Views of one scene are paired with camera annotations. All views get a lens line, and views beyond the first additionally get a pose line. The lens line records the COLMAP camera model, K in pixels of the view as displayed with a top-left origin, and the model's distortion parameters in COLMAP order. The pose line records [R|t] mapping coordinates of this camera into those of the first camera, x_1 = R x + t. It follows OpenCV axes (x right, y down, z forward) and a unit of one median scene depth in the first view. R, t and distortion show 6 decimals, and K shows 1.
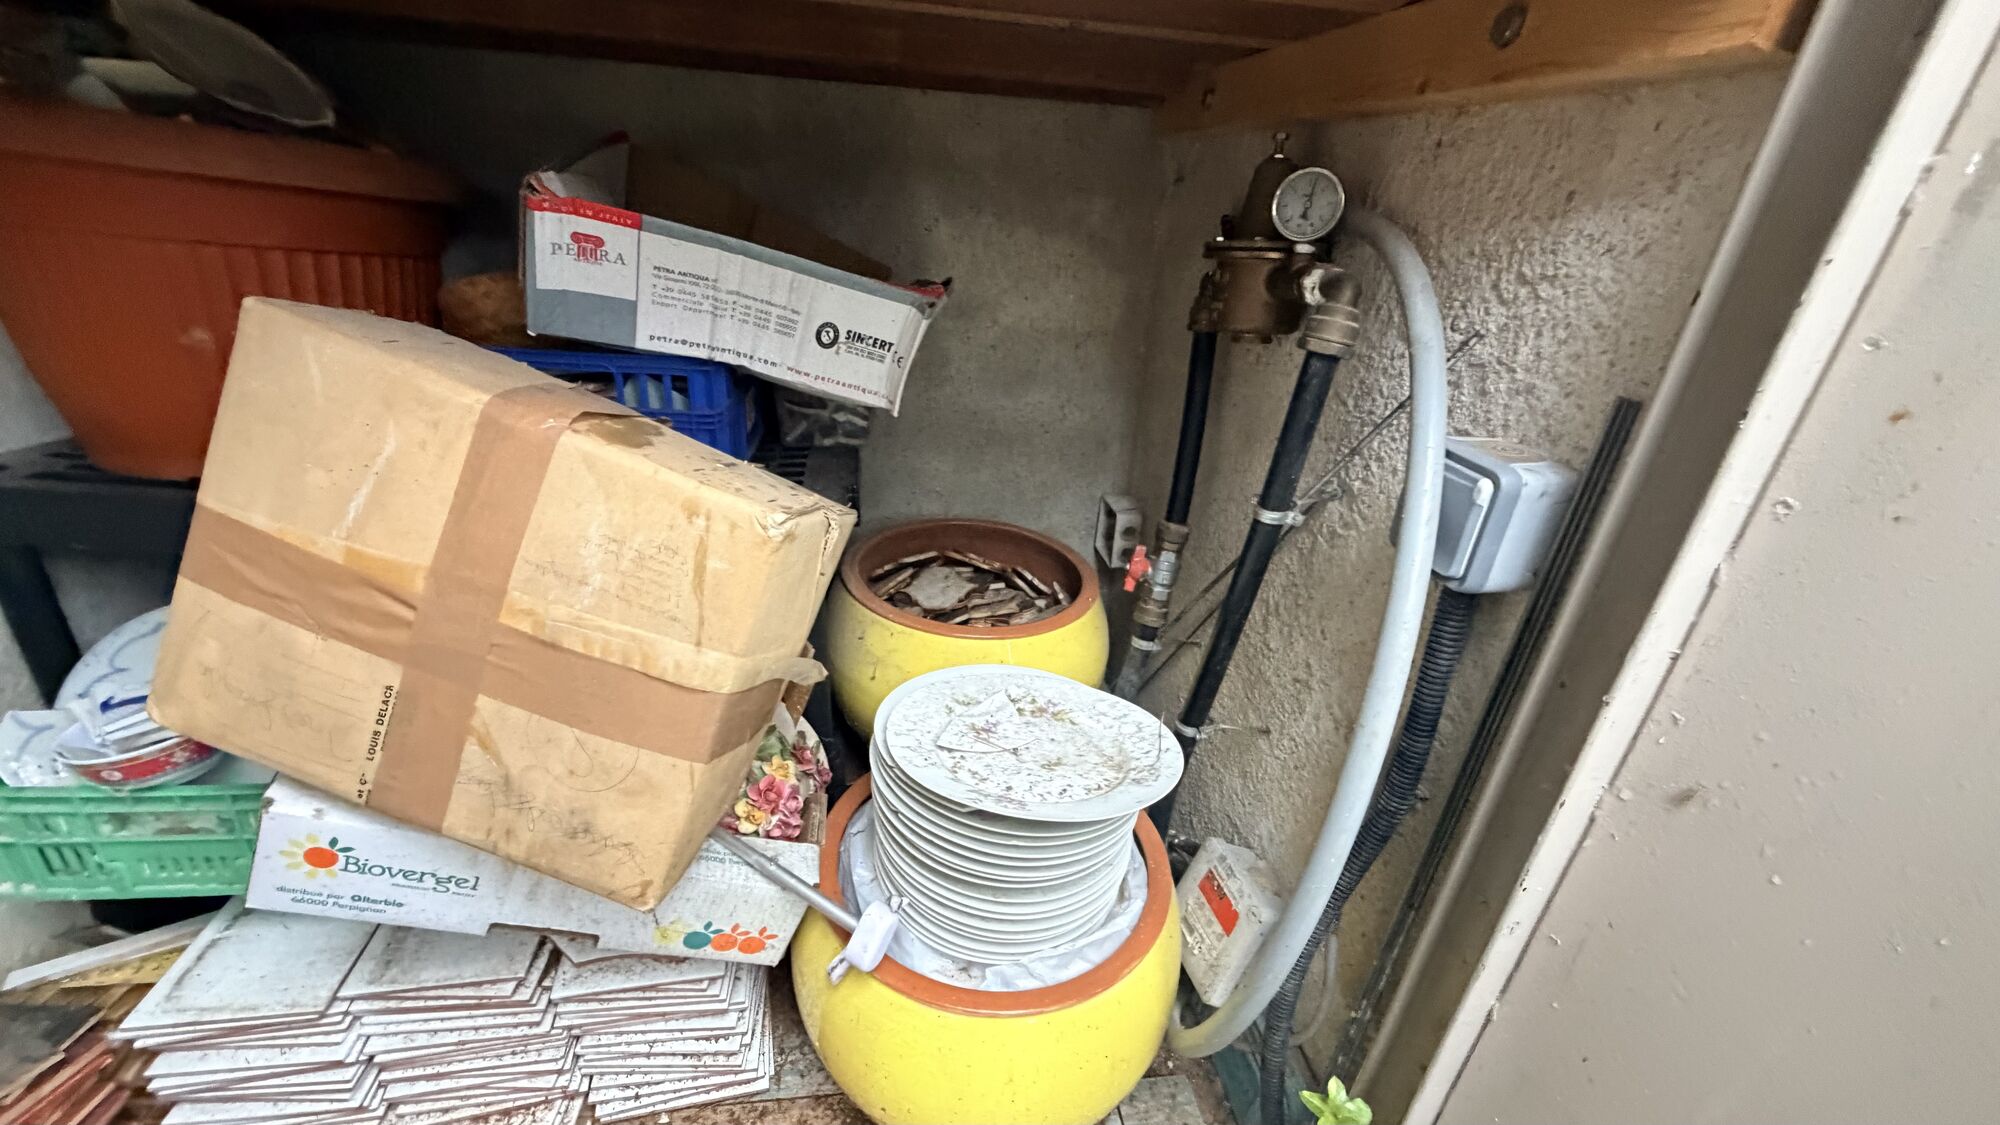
lens RADIAL K [[761.2, 0, 1000.0], [0, 761.2, 562.5], [0, 0, 1]] dist [0.001518, 0.000170]
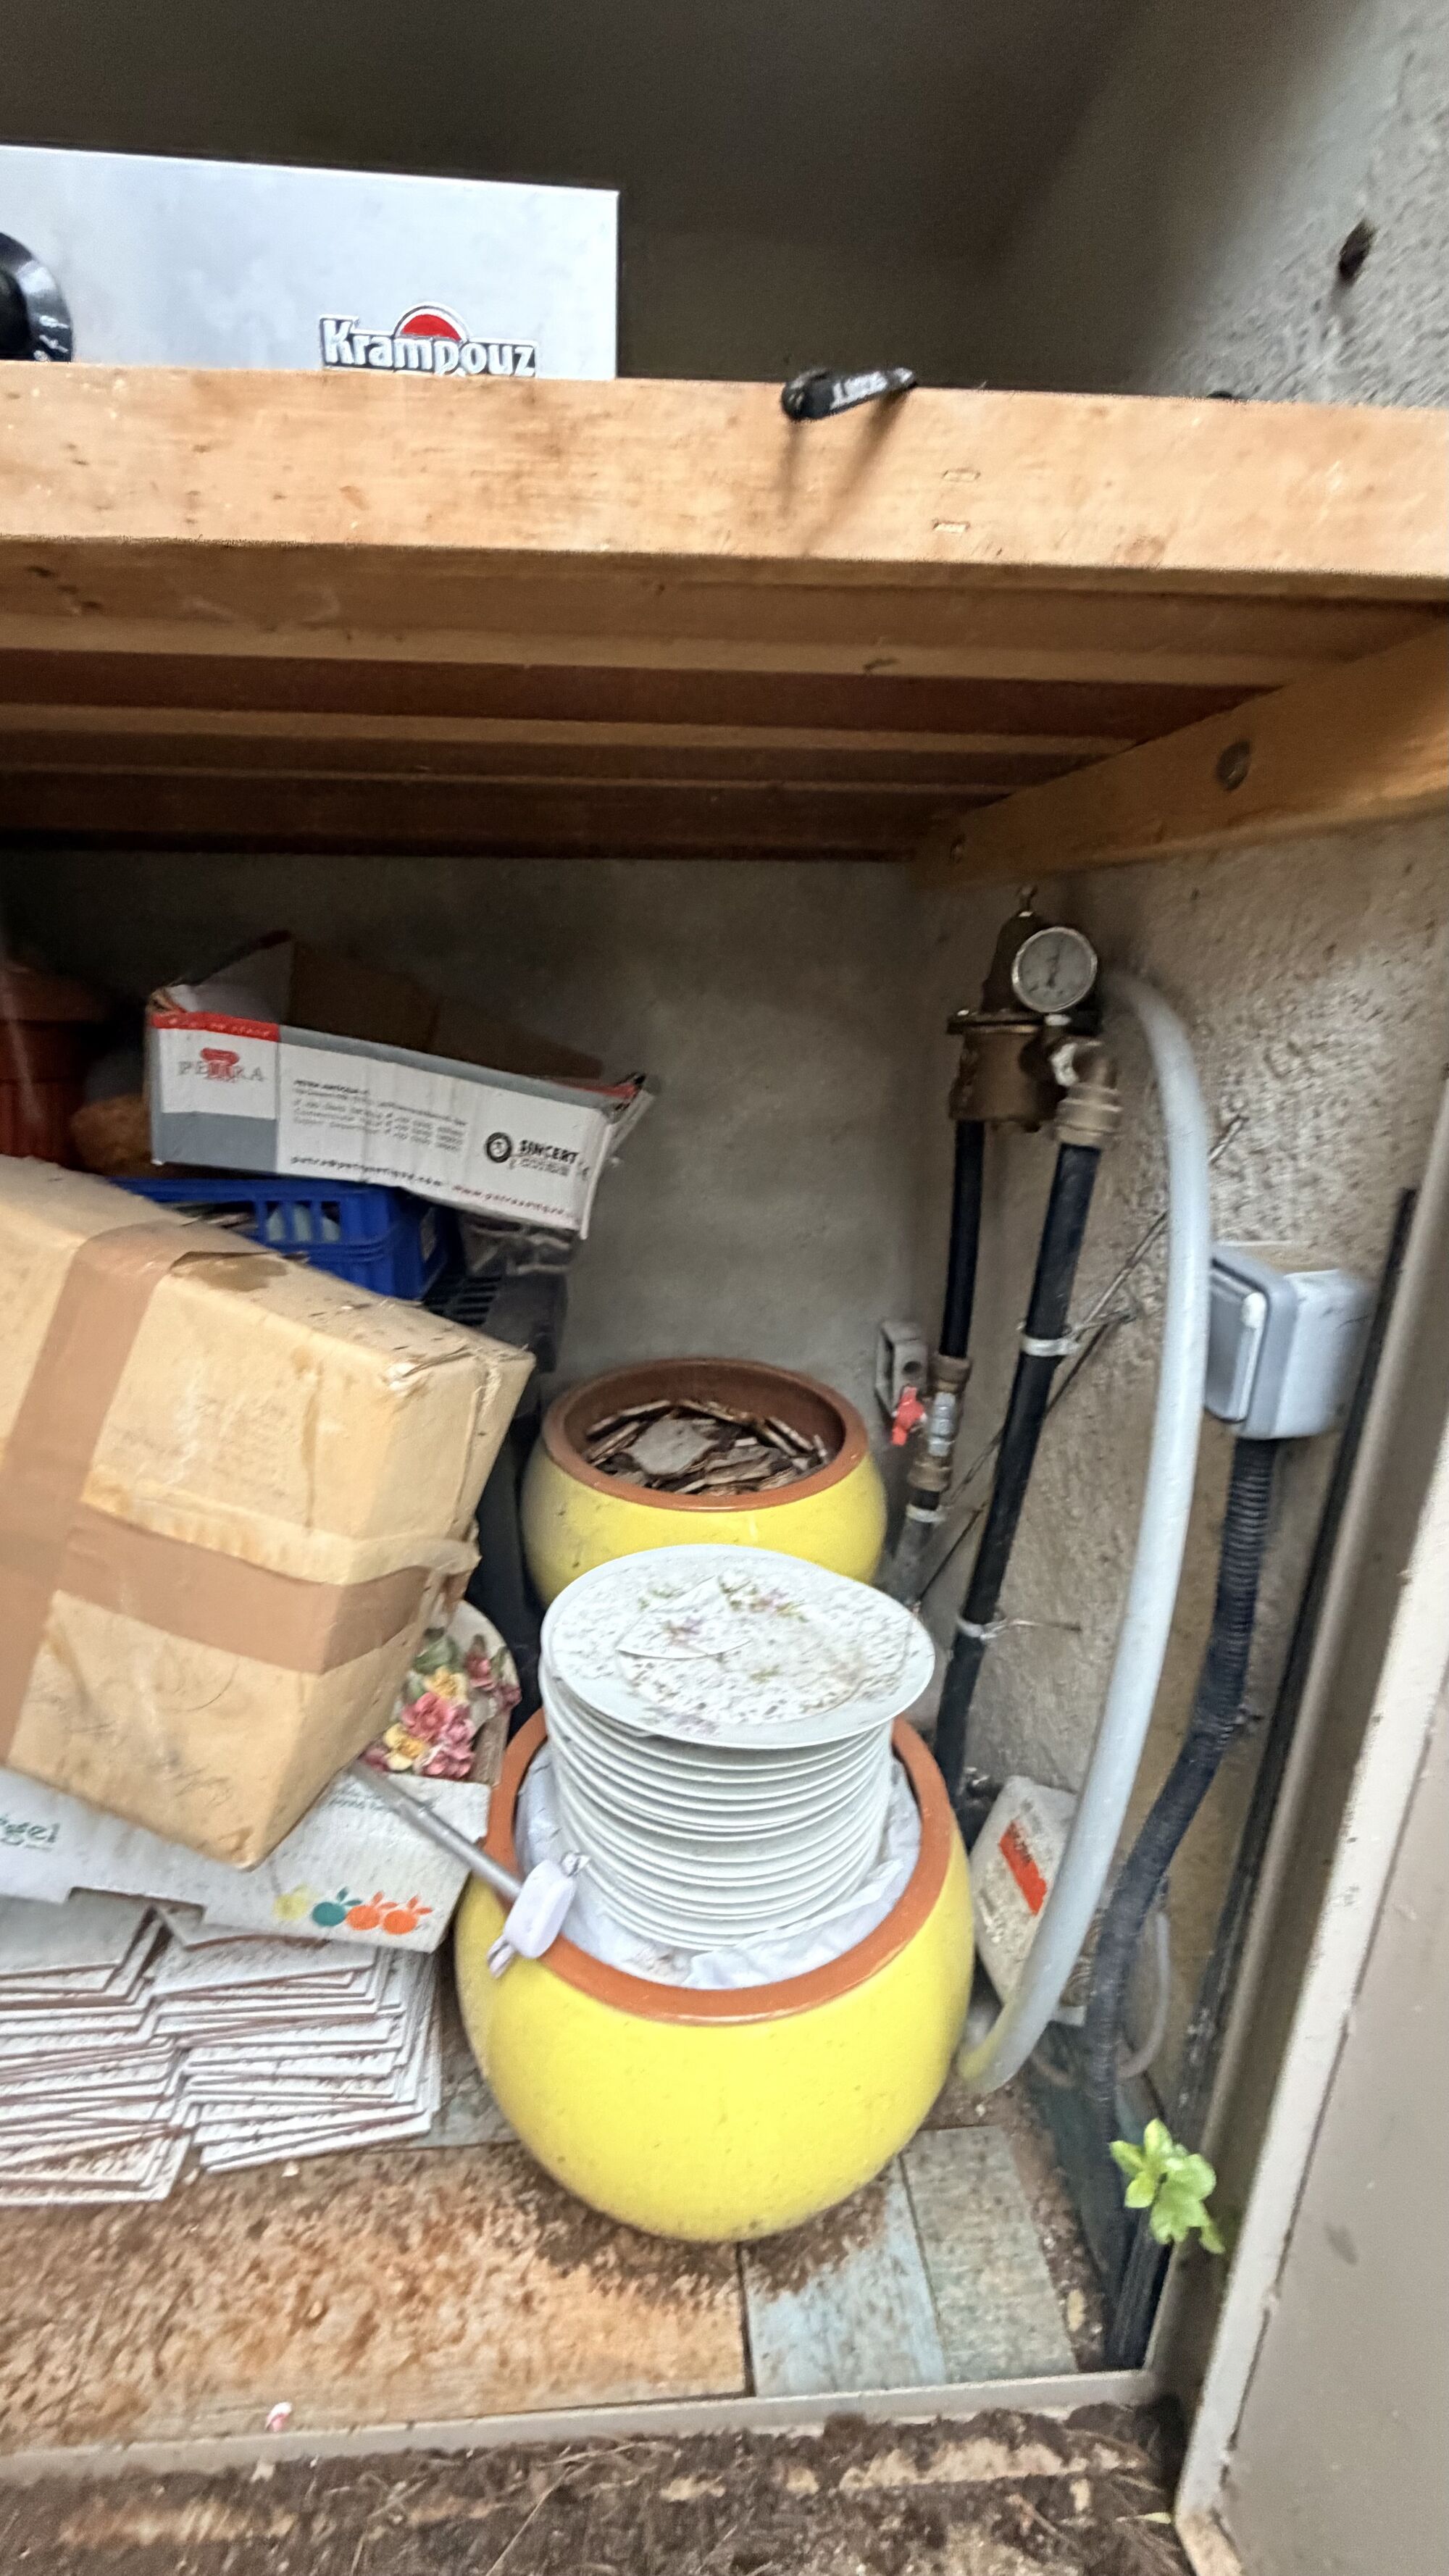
lens RADIAL K [[977.3, 0, 724.5], [0, 977.3, 1288.0], [0, 0, 1]] dist [-0.000278, 0.000087]
pose [[0.996840, -0.035948, -0.070837, 0.099038], [0.026821, 0.991691, -0.125817, -0.001193], [0.074772, 0.123519, 0.989521, -0.034982]]
